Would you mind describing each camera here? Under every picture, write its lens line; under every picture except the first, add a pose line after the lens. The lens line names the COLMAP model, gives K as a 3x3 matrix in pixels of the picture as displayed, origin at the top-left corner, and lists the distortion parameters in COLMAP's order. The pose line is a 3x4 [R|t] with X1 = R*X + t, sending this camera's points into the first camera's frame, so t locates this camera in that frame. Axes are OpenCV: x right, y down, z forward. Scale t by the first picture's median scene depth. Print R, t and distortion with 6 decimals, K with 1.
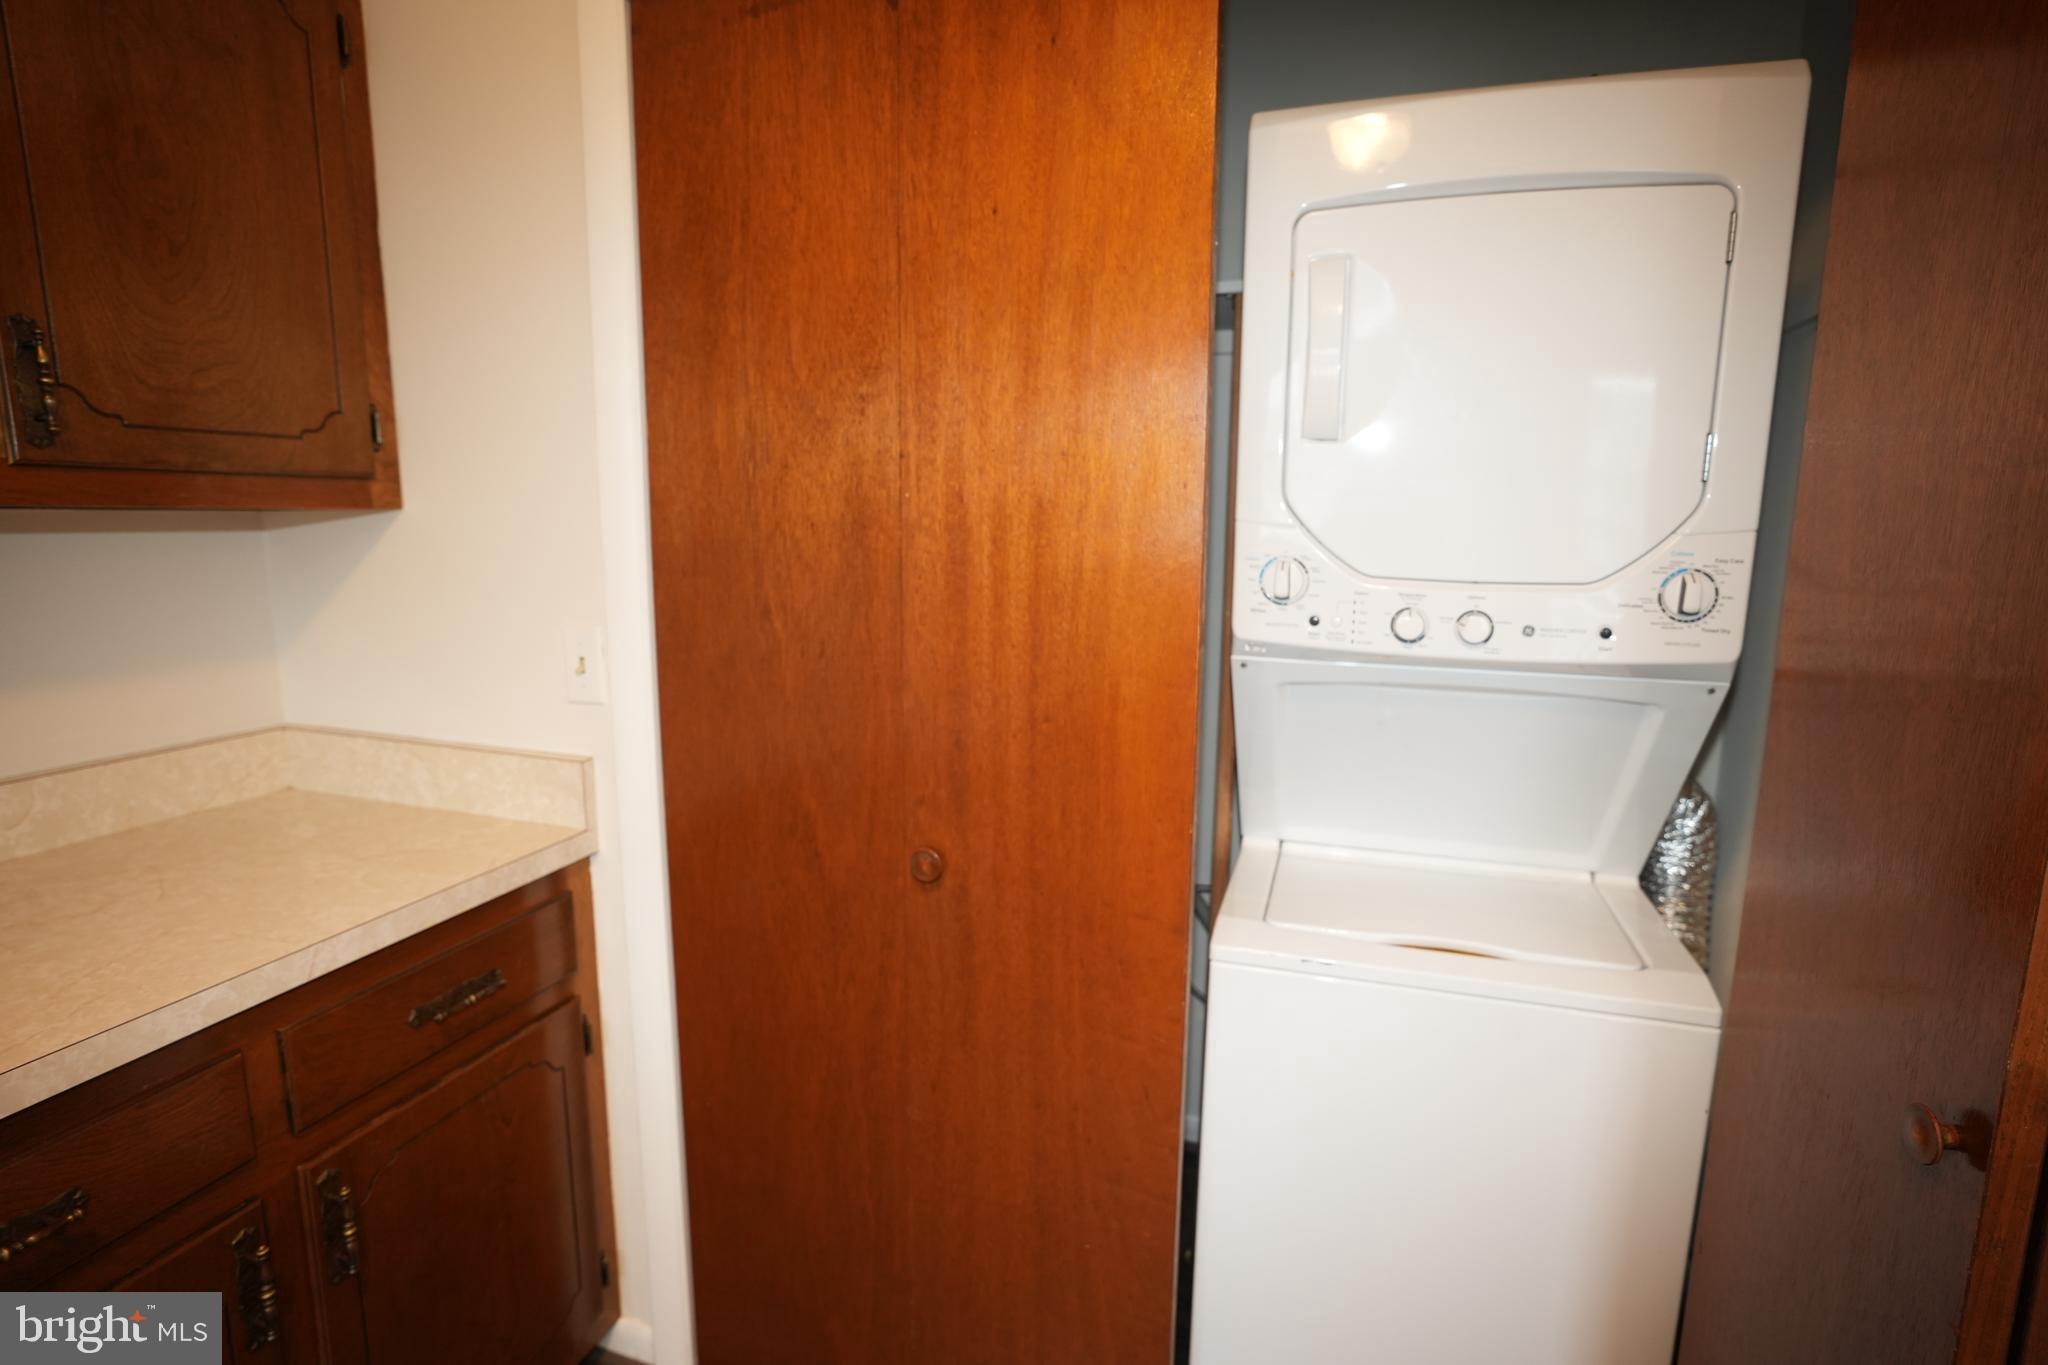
lens RADIAL K [[1016.7, 0, 1032.6], [0, 1016.7, 687.7], [0, 0, 1]] dist [-0.043762, 0.014968]
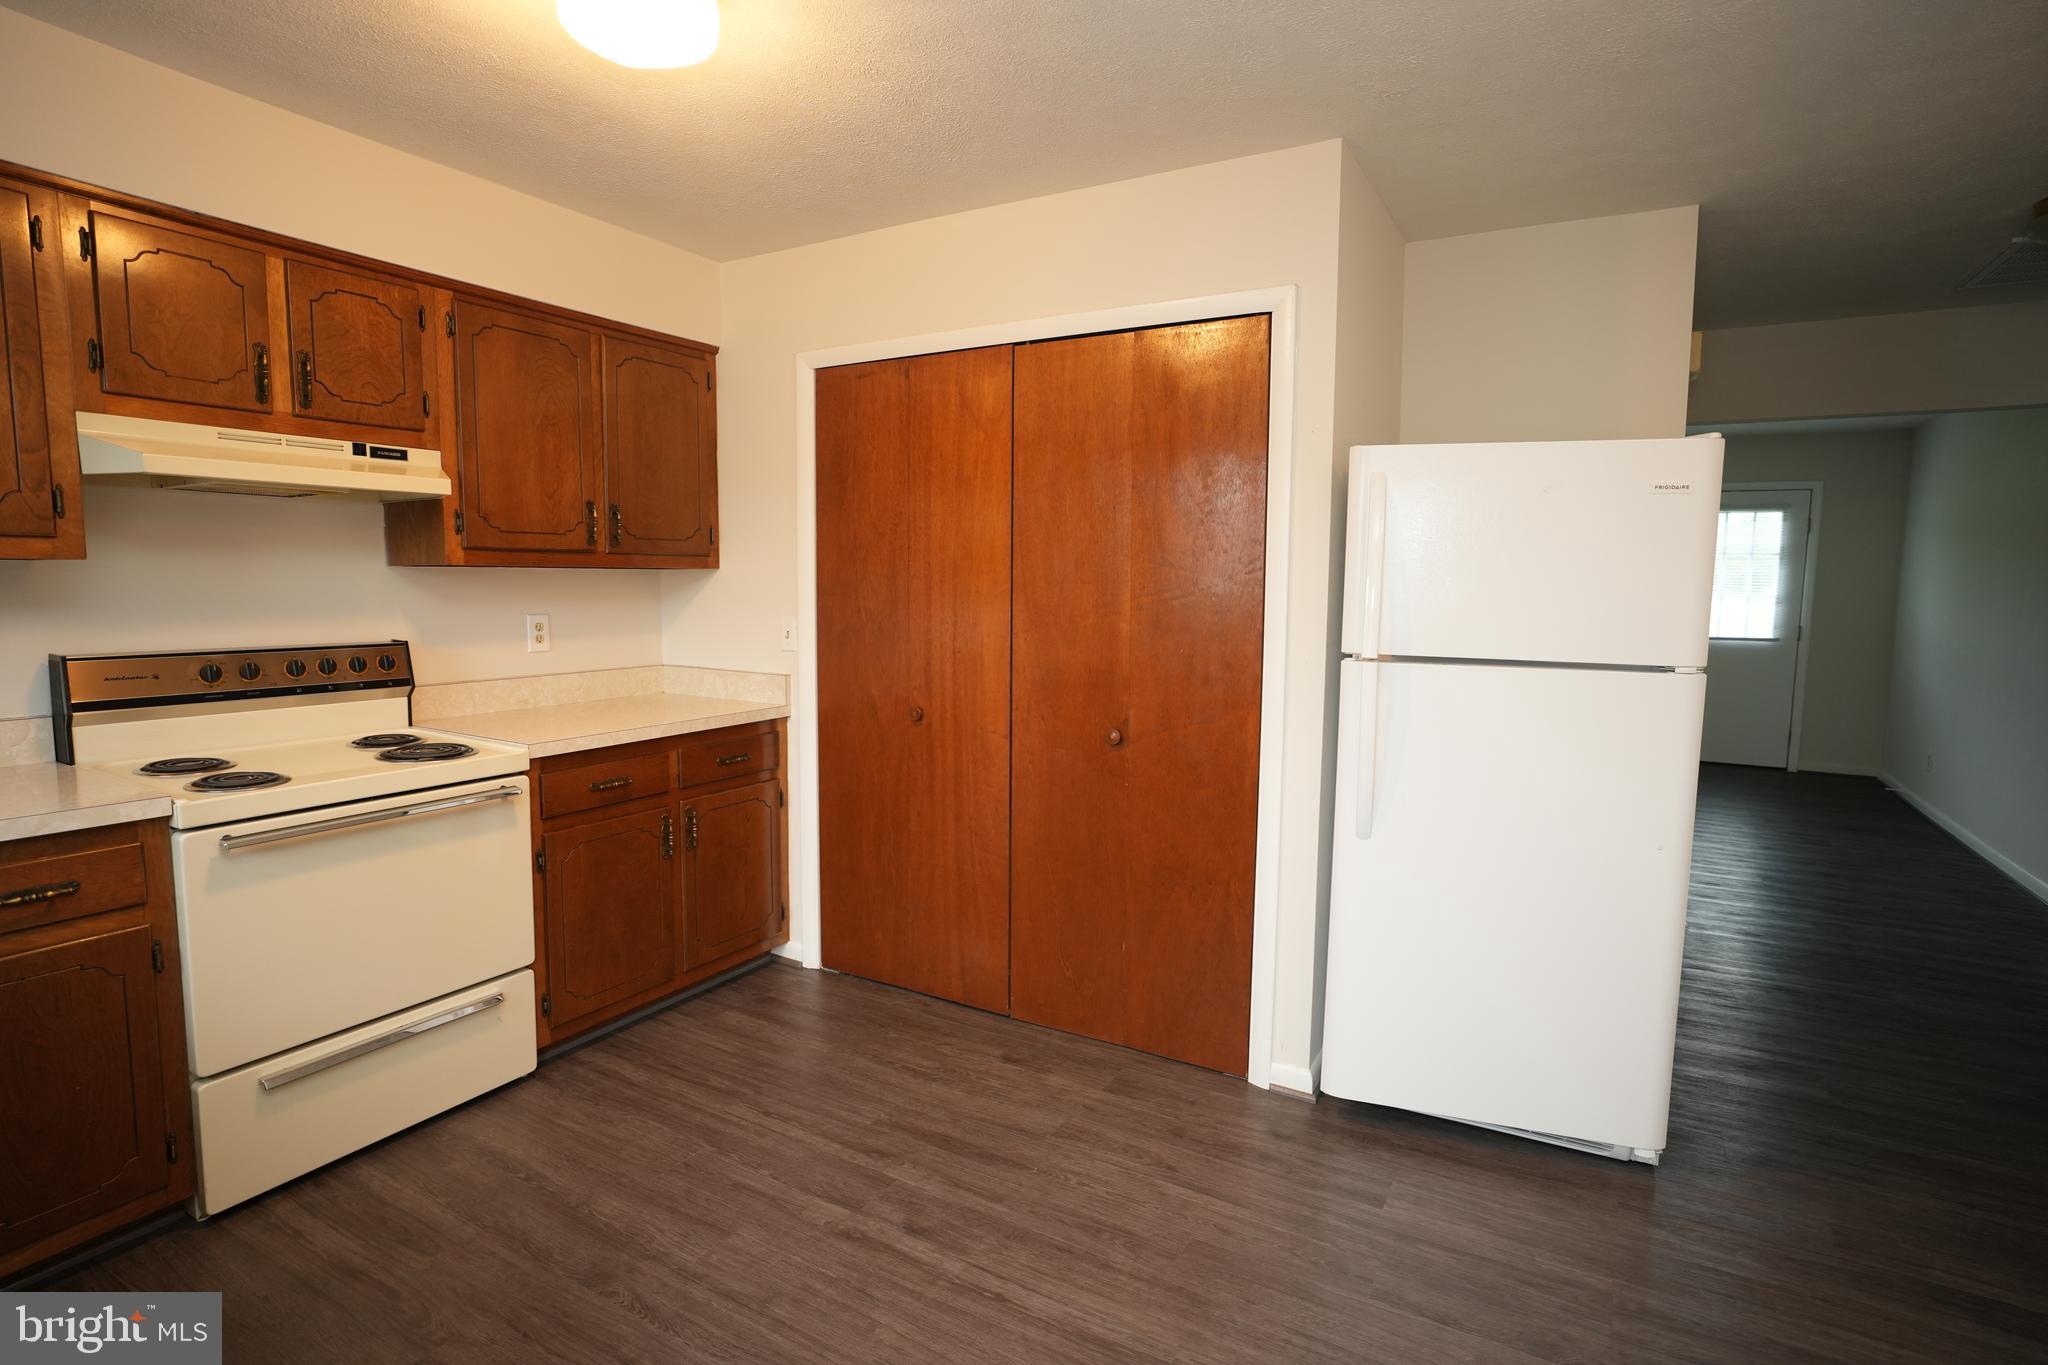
lens RADIAL K [[1016.7, 0, 1019.7], [0, 1016.7, 681.8], [0, 0, 1]] dist [-0.043762, 0.014968]
pose [[0.976864, 0.020717, -0.212854, 0.611315], [-0.034921, 0.997390, -0.063192, 0.227490], [0.210989, 0.069163, 0.975039, -1.233574]]
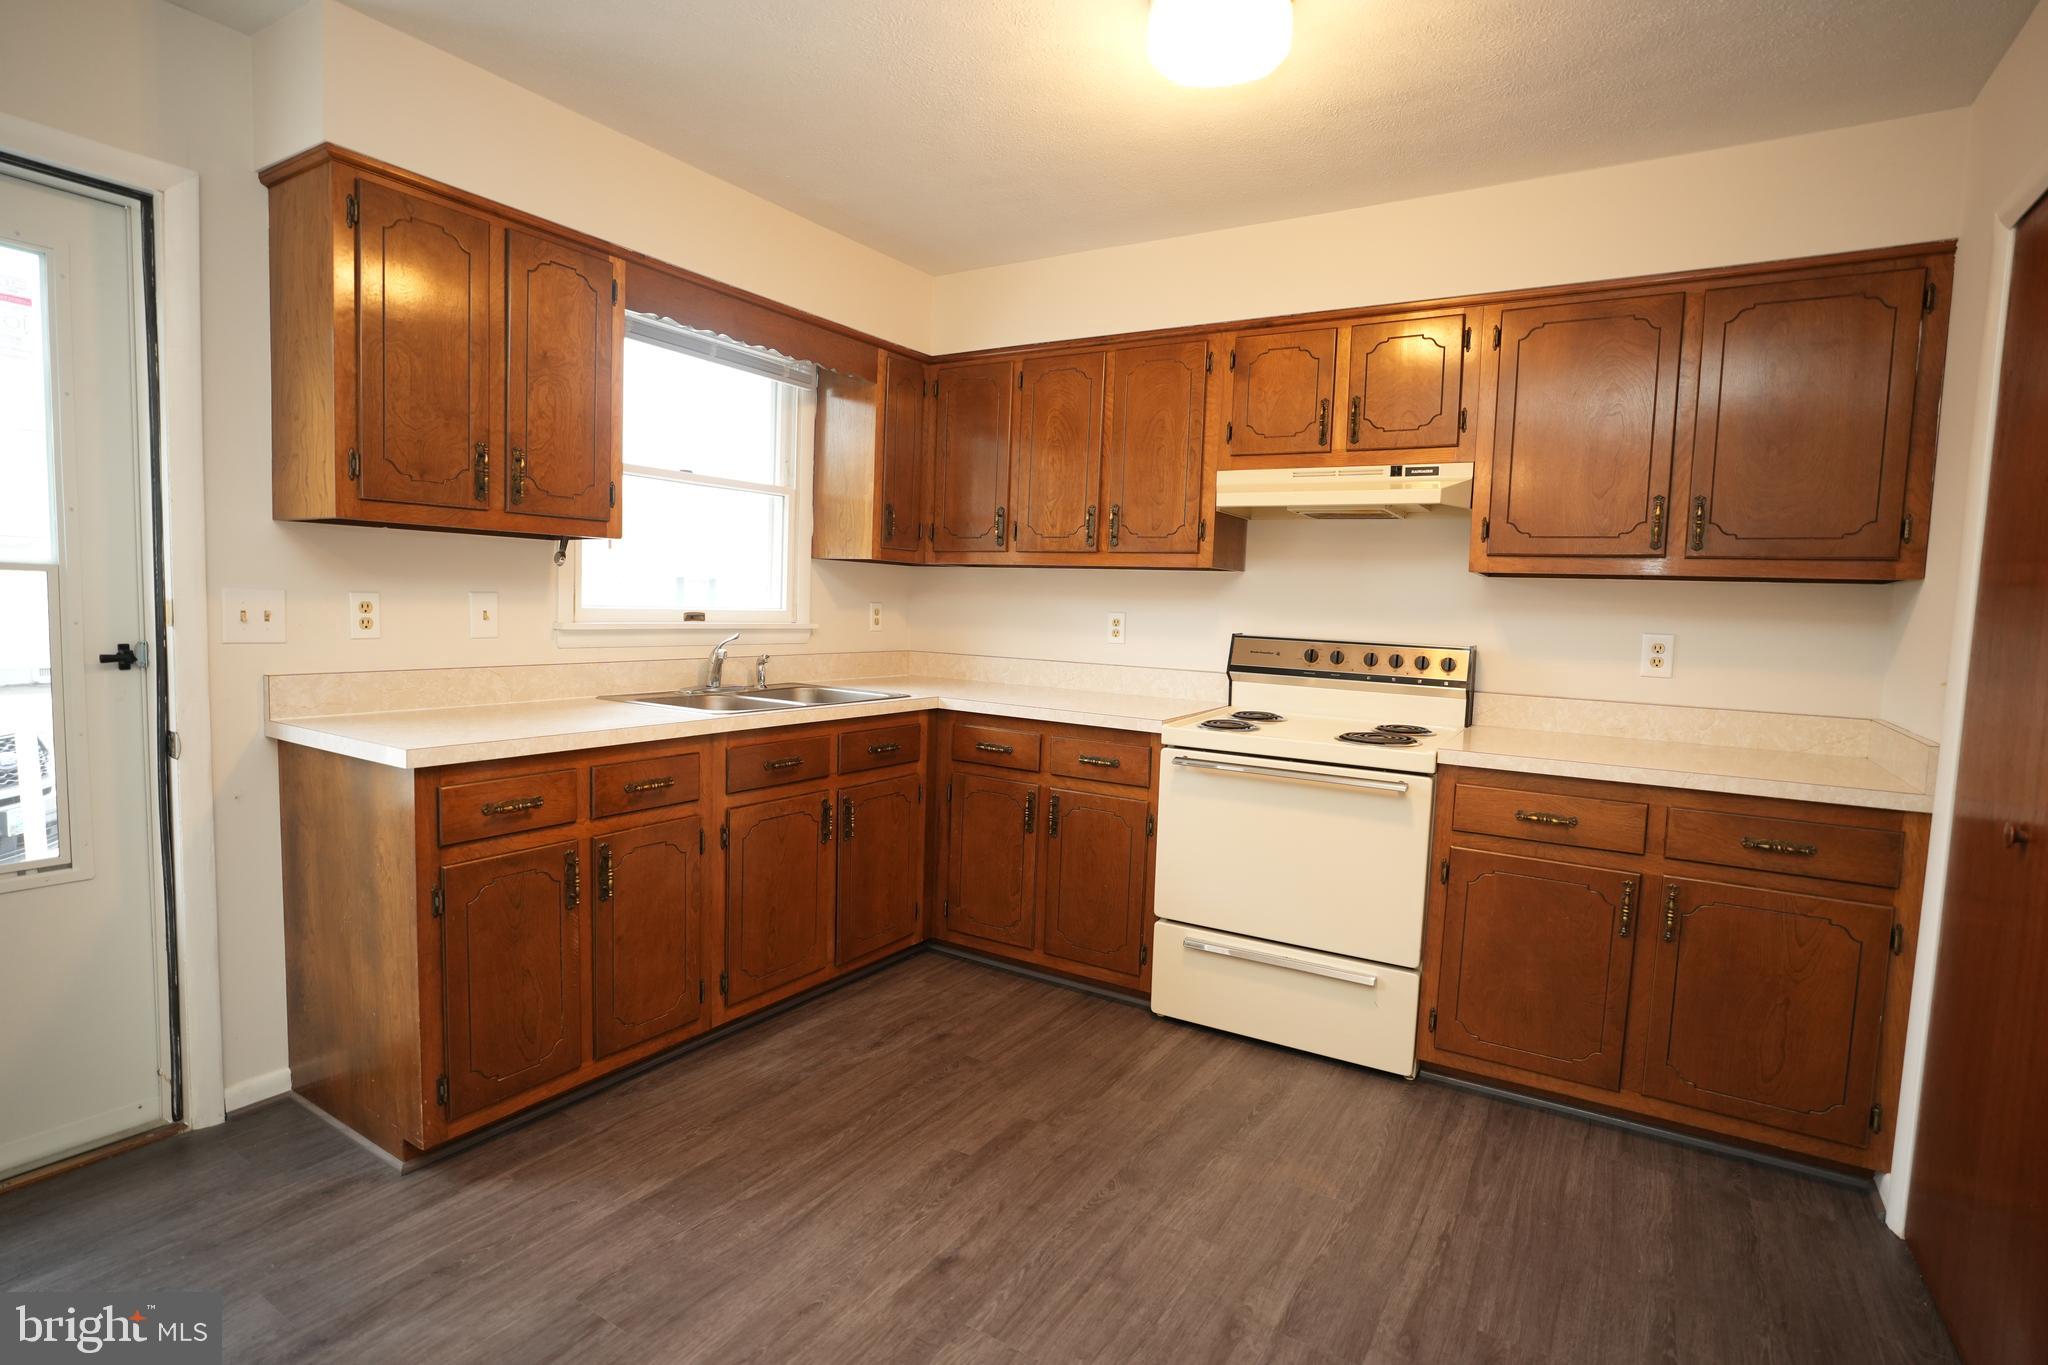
lens RADIAL K [[1016.7, 0, 1025.6], [0, 1016.7, 678.1], [0, 0, 1]] dist [-0.043762, 0.014968]
pose [[-0.240387, 0.054661, -0.969137, 1.287580], [-0.196514, 0.974998, 0.103735, 0.089952], [0.950577, 0.215386, -0.223635, 0.065576]]
